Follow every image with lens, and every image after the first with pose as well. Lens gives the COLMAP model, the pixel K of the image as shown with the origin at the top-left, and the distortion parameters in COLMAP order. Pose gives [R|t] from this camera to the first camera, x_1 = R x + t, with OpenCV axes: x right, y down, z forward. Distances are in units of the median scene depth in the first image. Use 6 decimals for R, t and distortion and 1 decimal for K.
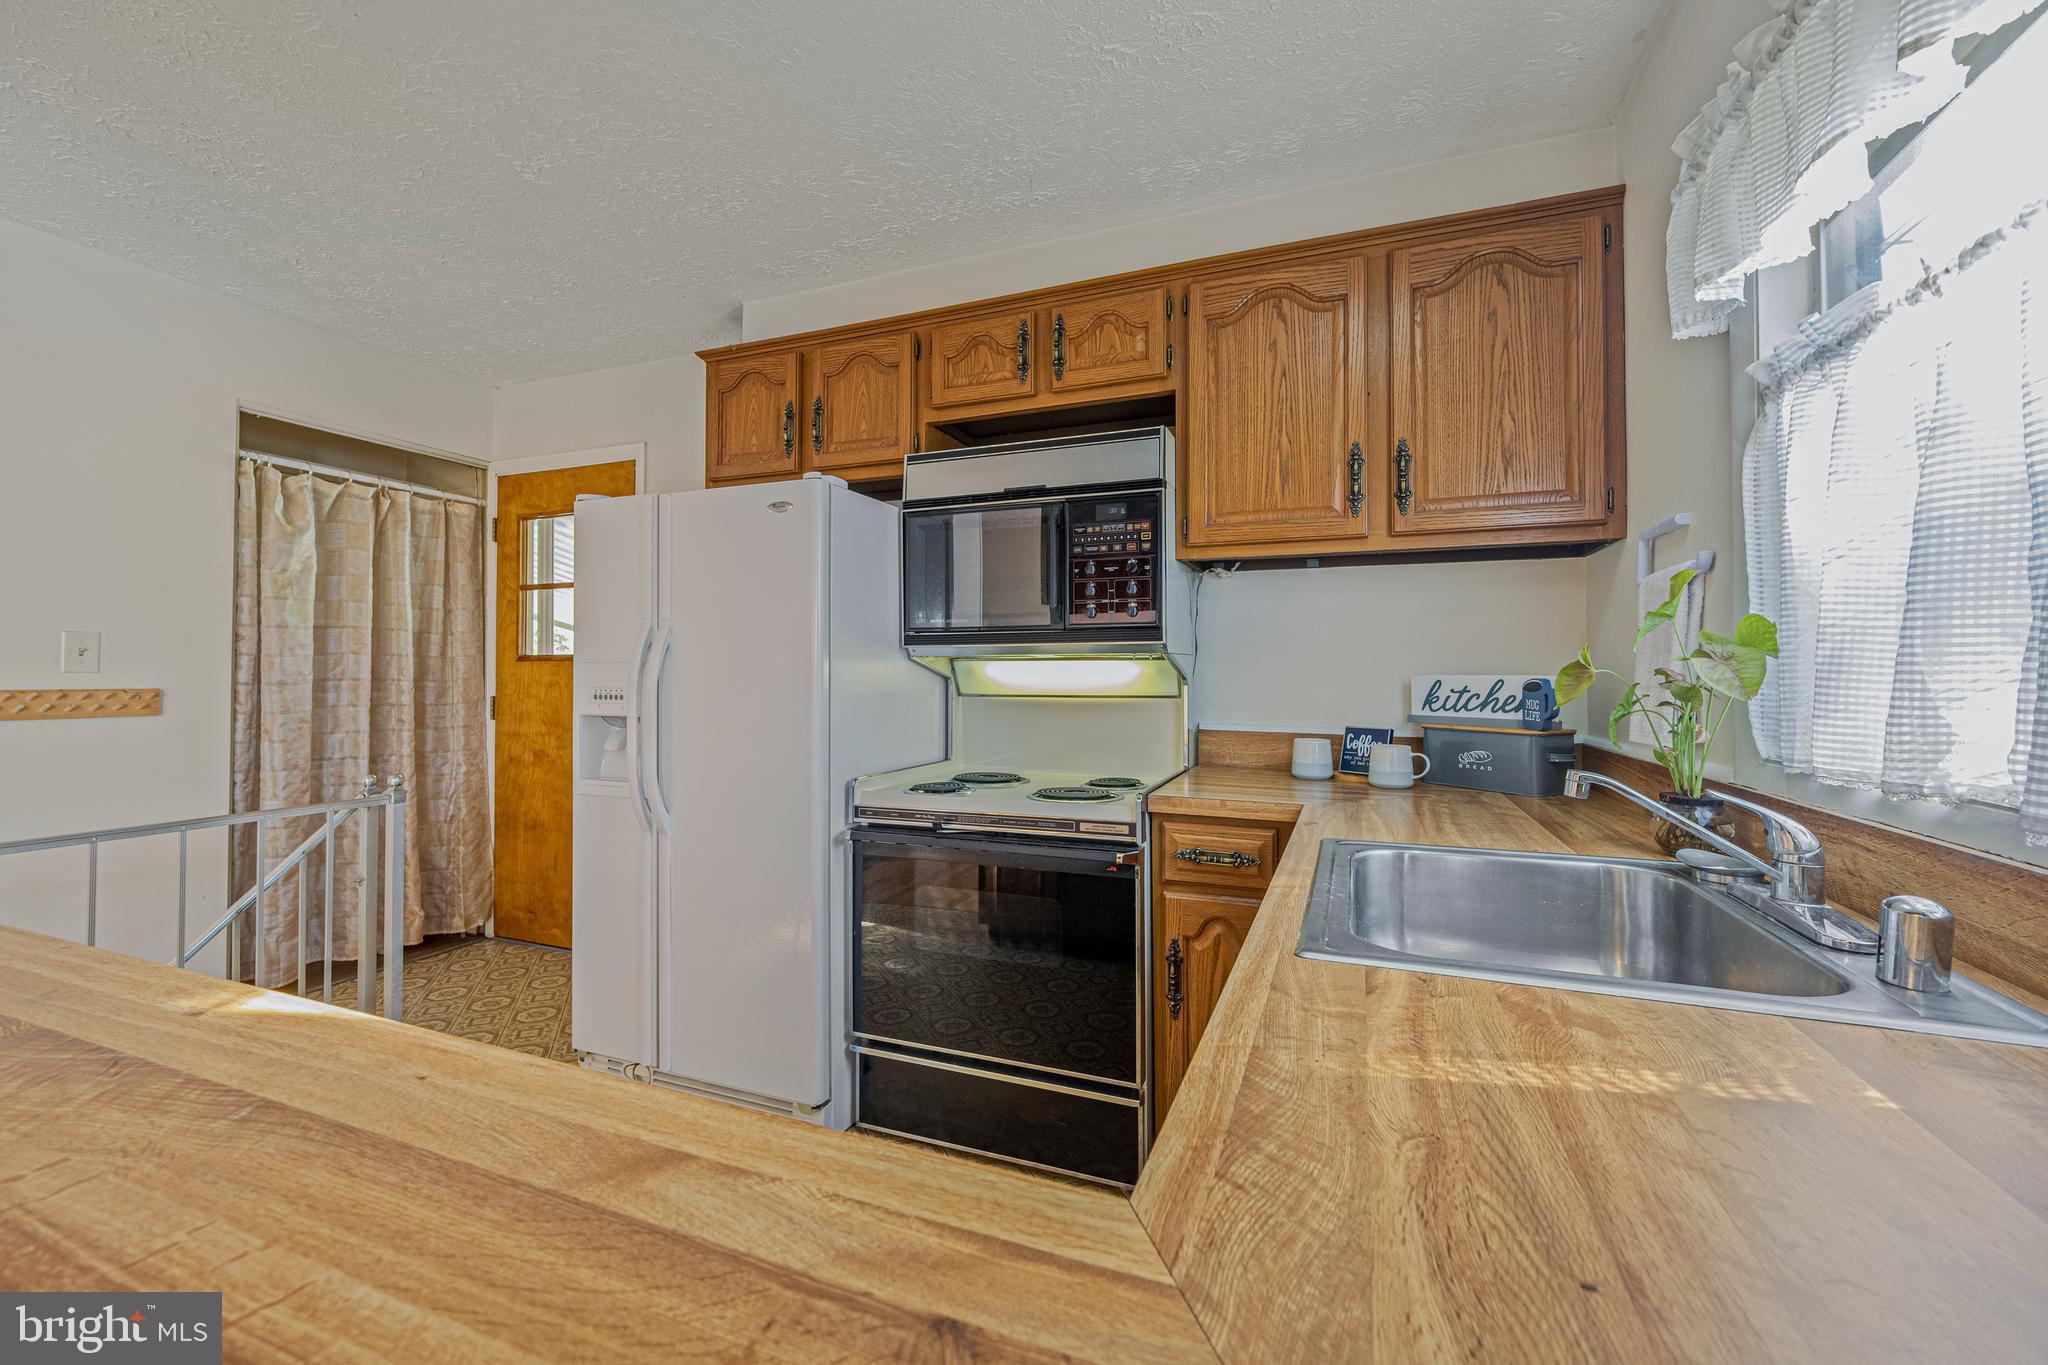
lens RADIAL K [[827.7, 0, 1028.8], [0, 827.7, 663.5], [0, 0, 1]] dist [-0.002813, 0.001519]
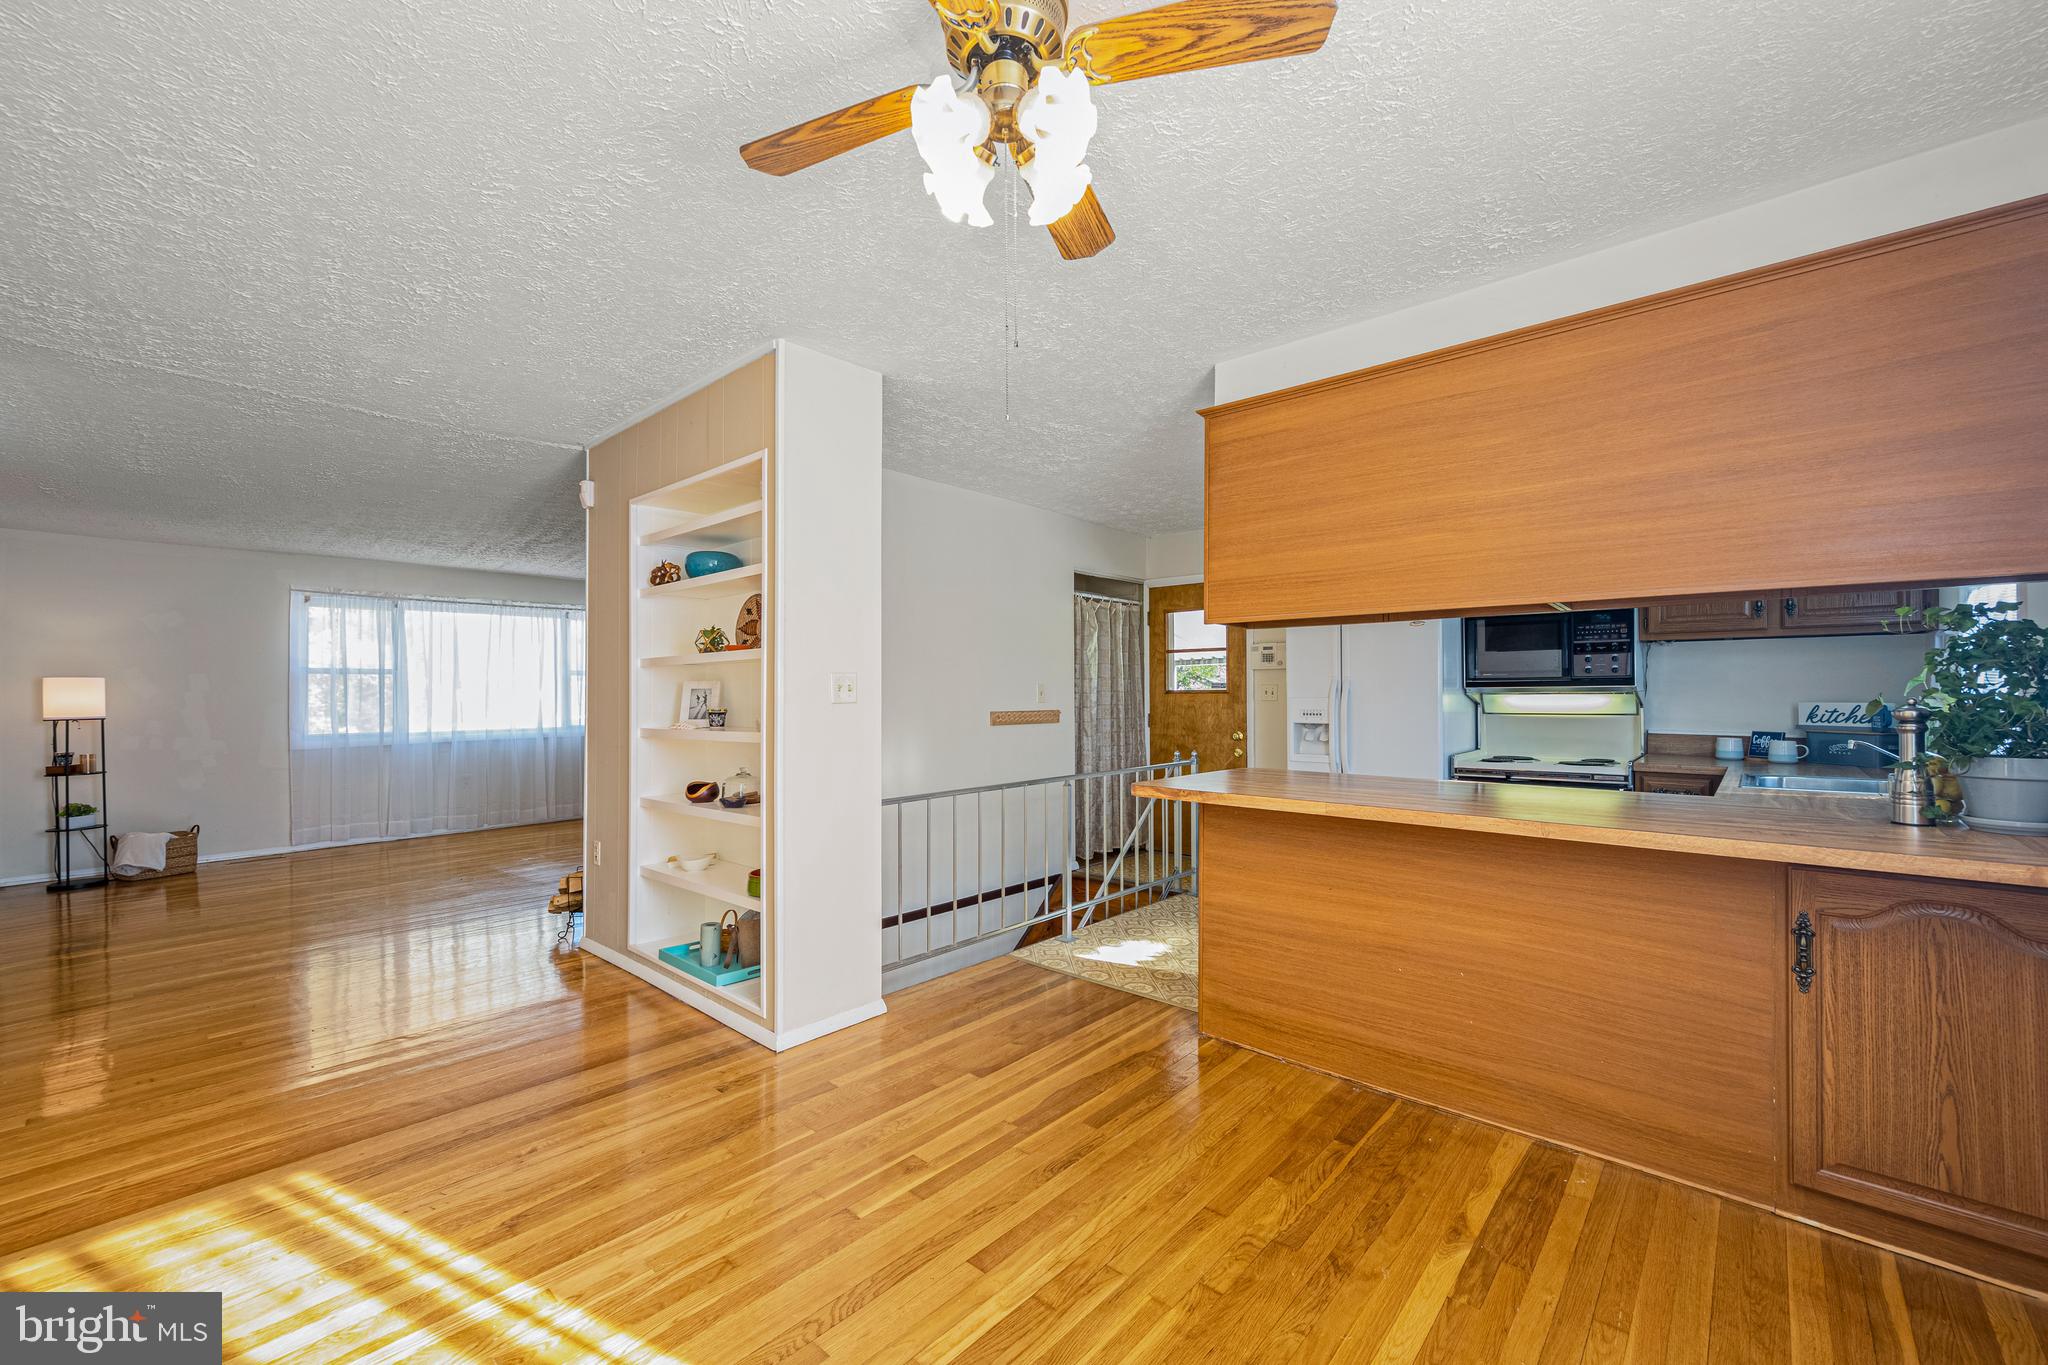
lens RADIAL K [[827.7, 0, 1030.5], [0, 827.7, 691.0], [0, 0, 1]] dist [-0.002813, 0.001519]
pose [[0.940378, -0.009290, -0.340004, -0.450775], [0.013538, 0.999857, 0.010124, -0.046914], [0.339861, -0.014124, 0.940370, -1.145859]]
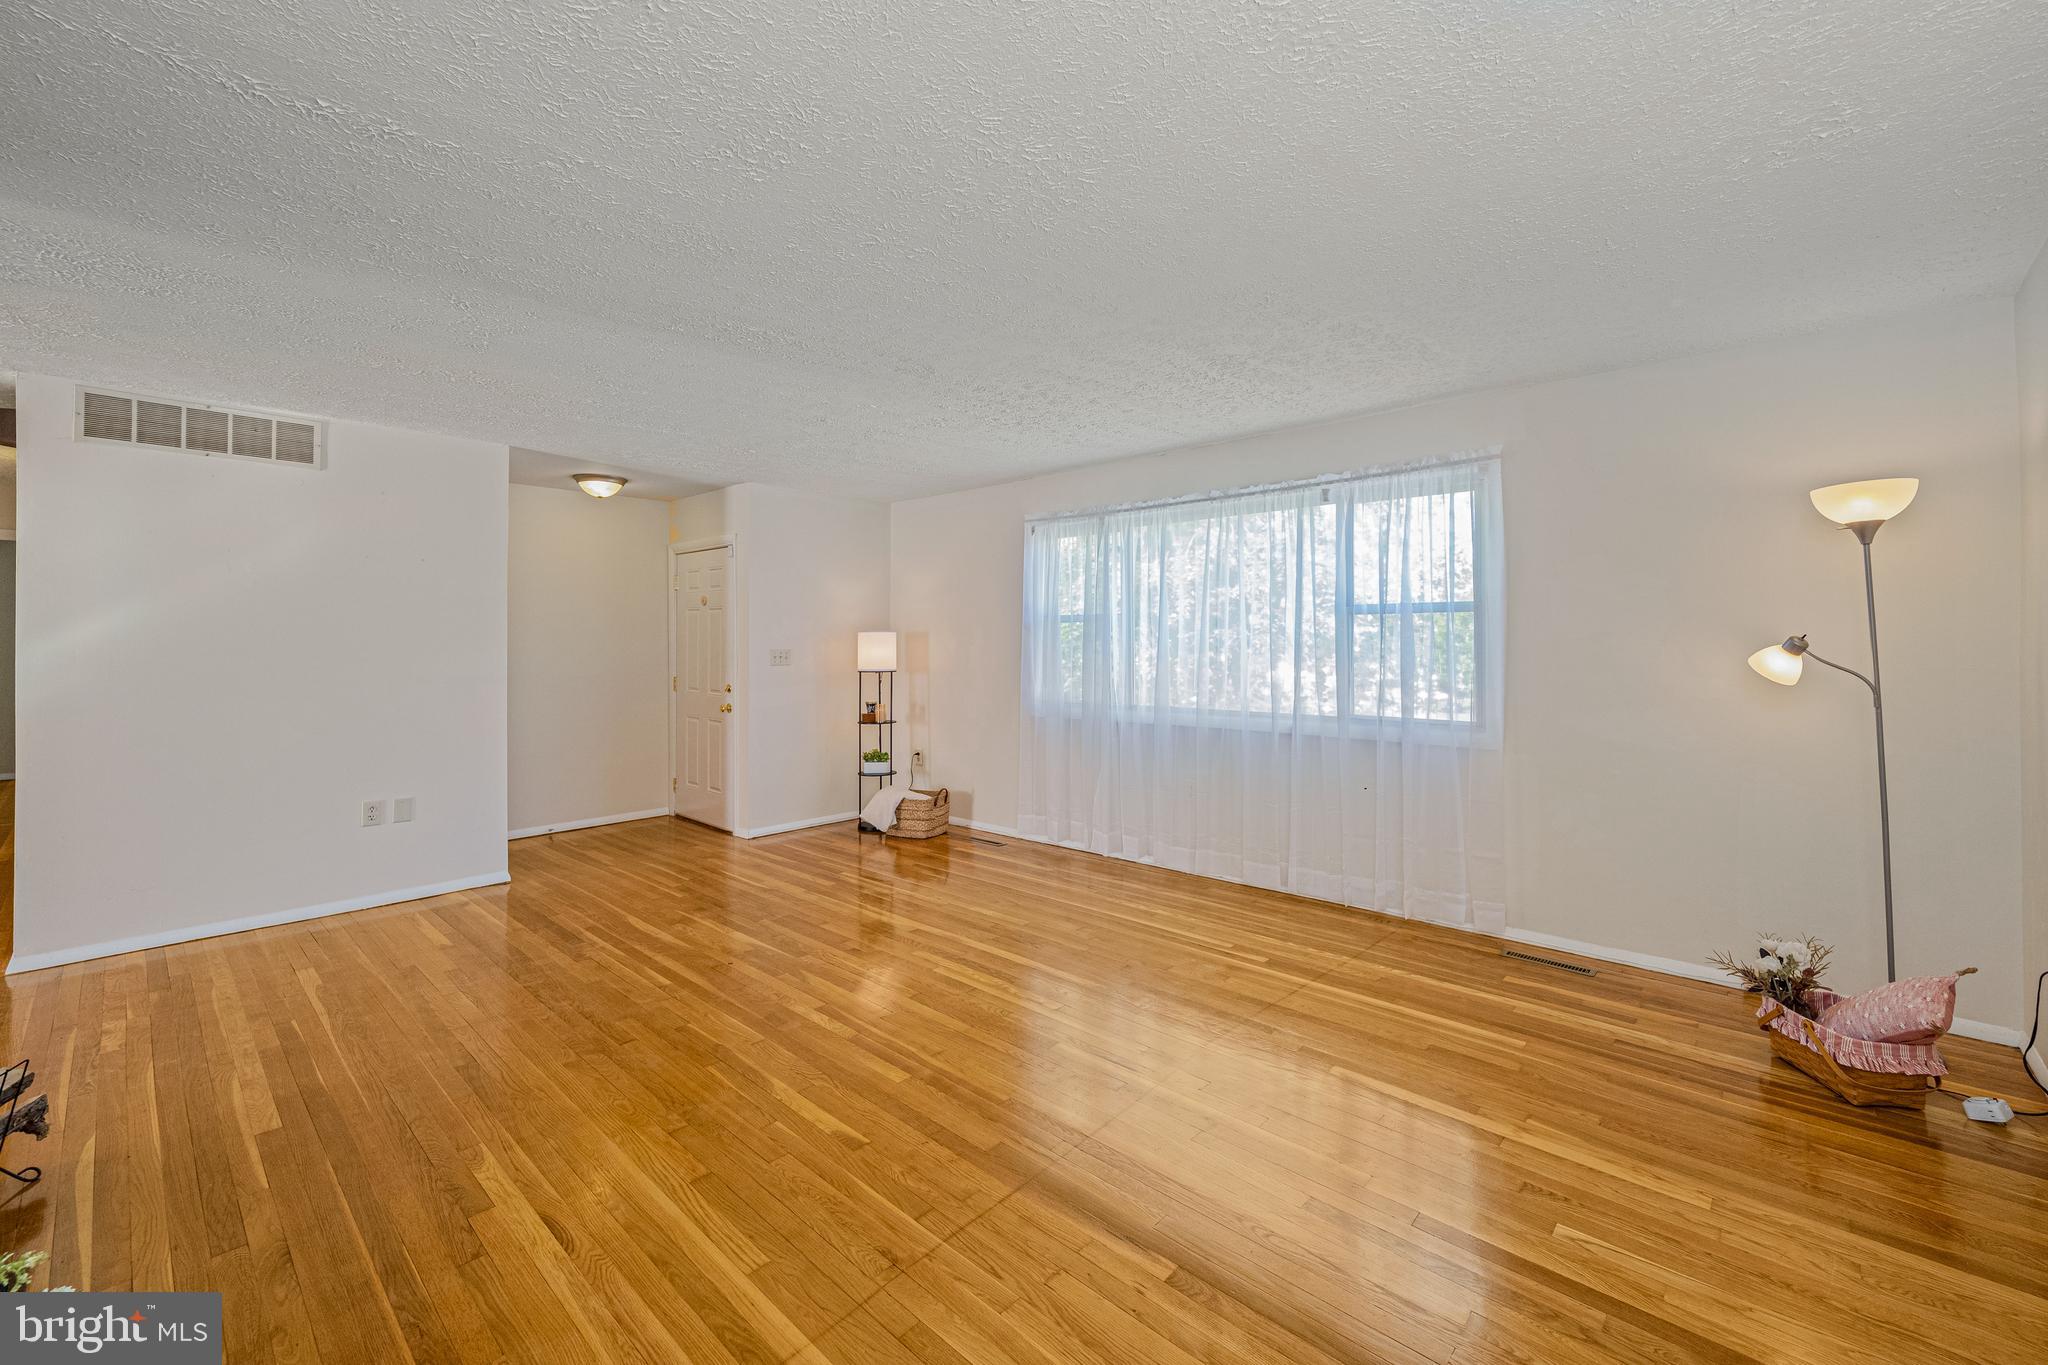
lens RADIAL K [[827.7, 0, 1030.1], [0, 827.7, 653.1], [0, 0, 1]] dist [-0.002813, 0.001519]
pose [[-0.349089, 0.021163, -0.936851, -1.655245], [0.017584, 0.999717, 0.016031, -0.066947], [0.936925, -0.010877, -0.349362, 1.530359]]
